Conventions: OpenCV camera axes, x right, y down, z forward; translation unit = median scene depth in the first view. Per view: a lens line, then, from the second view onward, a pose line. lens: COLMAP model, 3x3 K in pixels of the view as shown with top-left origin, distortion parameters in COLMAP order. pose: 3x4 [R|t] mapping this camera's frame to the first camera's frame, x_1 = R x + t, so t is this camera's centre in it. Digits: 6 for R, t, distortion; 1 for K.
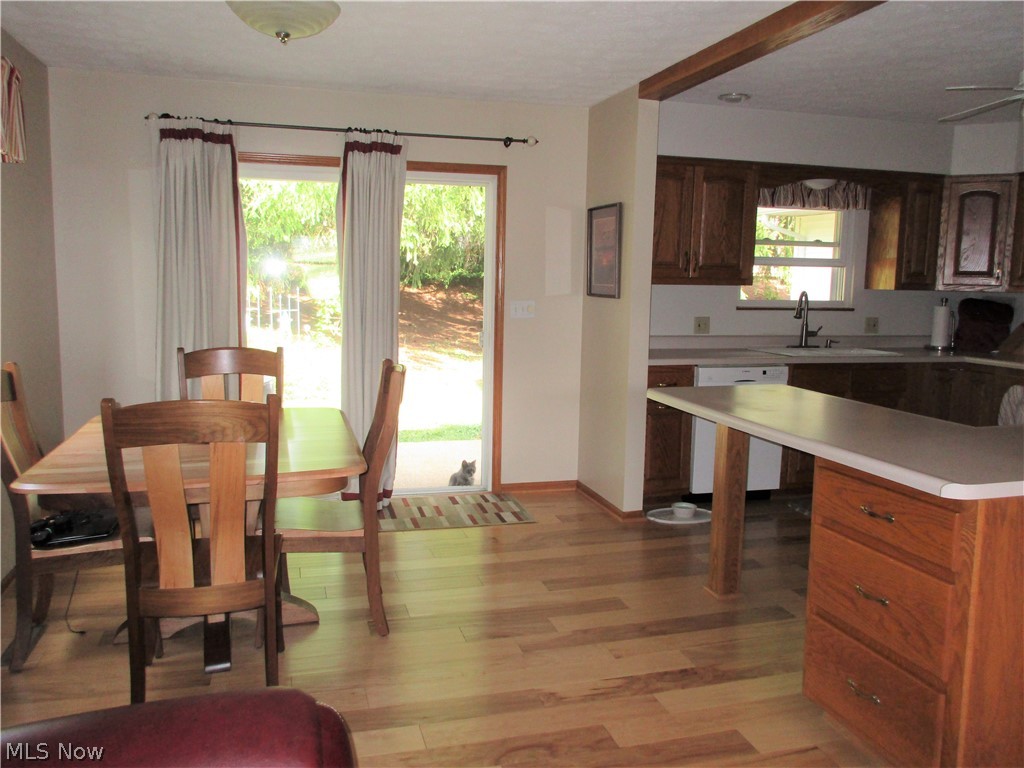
lens RADIAL K [[811.7, 0, 509.7], [0, 811.7, 384.1], [0, 0, 1]] dist [0.010987, 0.001322]
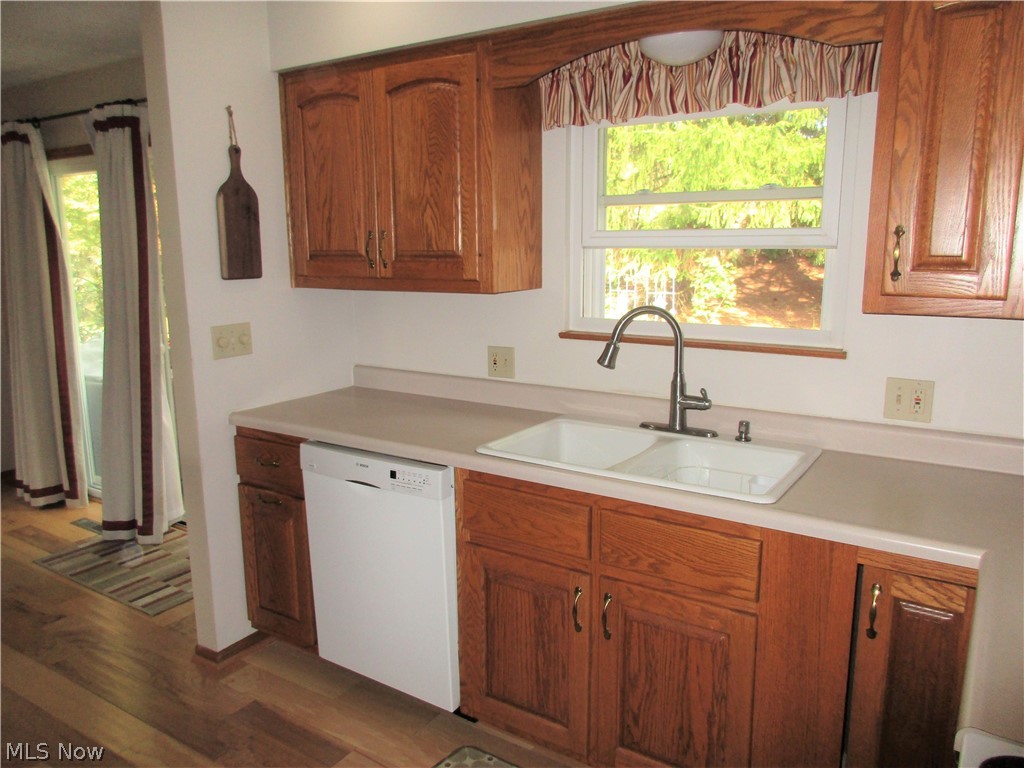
lens RADIAL K [[774.0, 0, 512.7], [0, 774.0, 381.4], [0, 0, 1]] dist [0.000725, 0.000356]
pose [[0.654577, 0.109260, -0.748058, 0.679753], [-0.079018, 0.993969, 0.076034, -0.107468], [0.751855, 0.009340, 0.659263, 0.716924]]
